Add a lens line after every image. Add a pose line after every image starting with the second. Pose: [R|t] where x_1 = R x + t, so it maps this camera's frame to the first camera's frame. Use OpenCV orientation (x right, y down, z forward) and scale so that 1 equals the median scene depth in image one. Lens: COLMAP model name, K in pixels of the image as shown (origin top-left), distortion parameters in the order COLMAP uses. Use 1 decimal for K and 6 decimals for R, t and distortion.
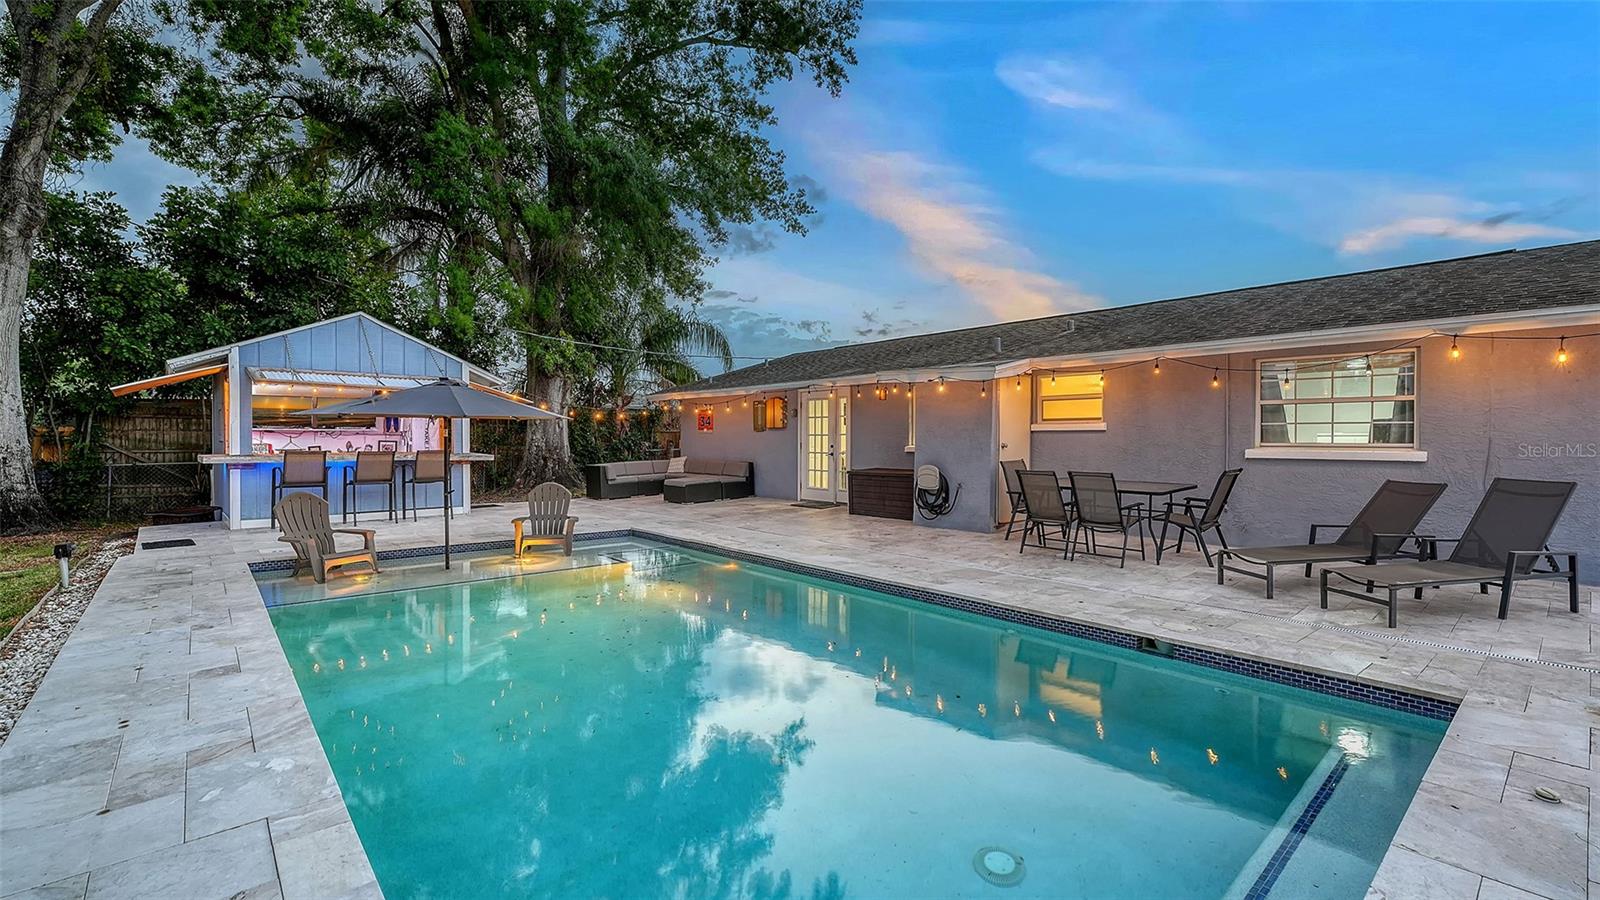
lens RADIAL K [[678.0, 0, 800.0], [0, 678.0, 450.0], [0, 0, 1]] dist [-0.000718, -0.000140]
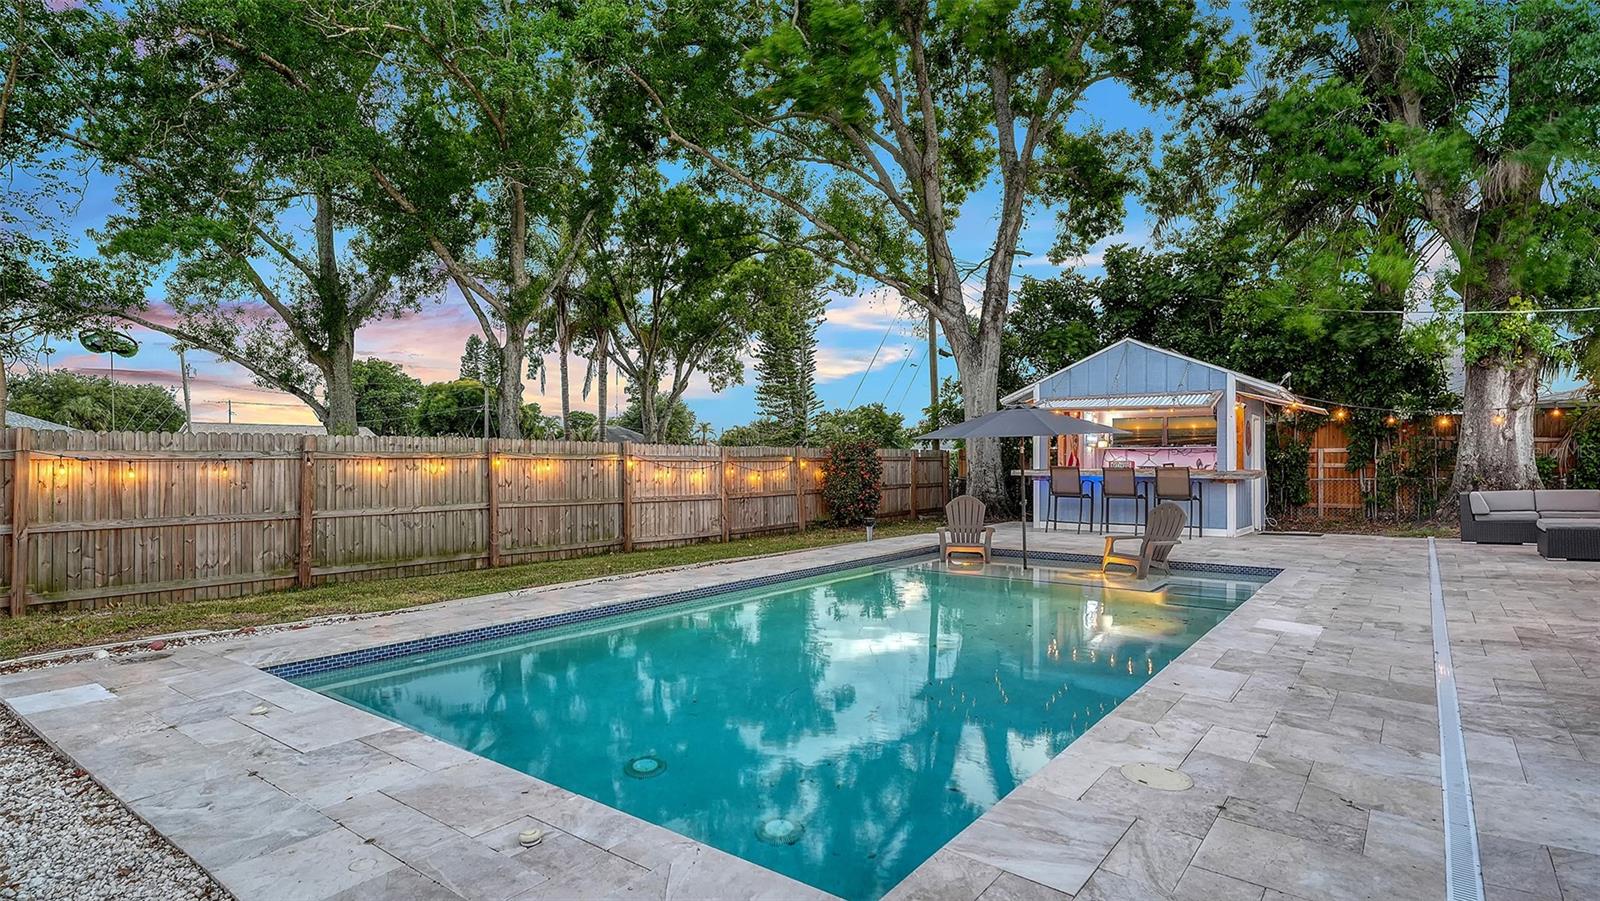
lens RADIAL K [[804.1, 0, 797.1], [0, 804.1, 462.3], [0, 0, 1]] dist [0.001594, 0.000188]
pose [[0.177797, 0.001963, -0.984065, 0.413332], [-0.013818, 0.999904, -0.000502, 0.000763], [0.983970, 0.013687, 0.177807, 0.215451]]
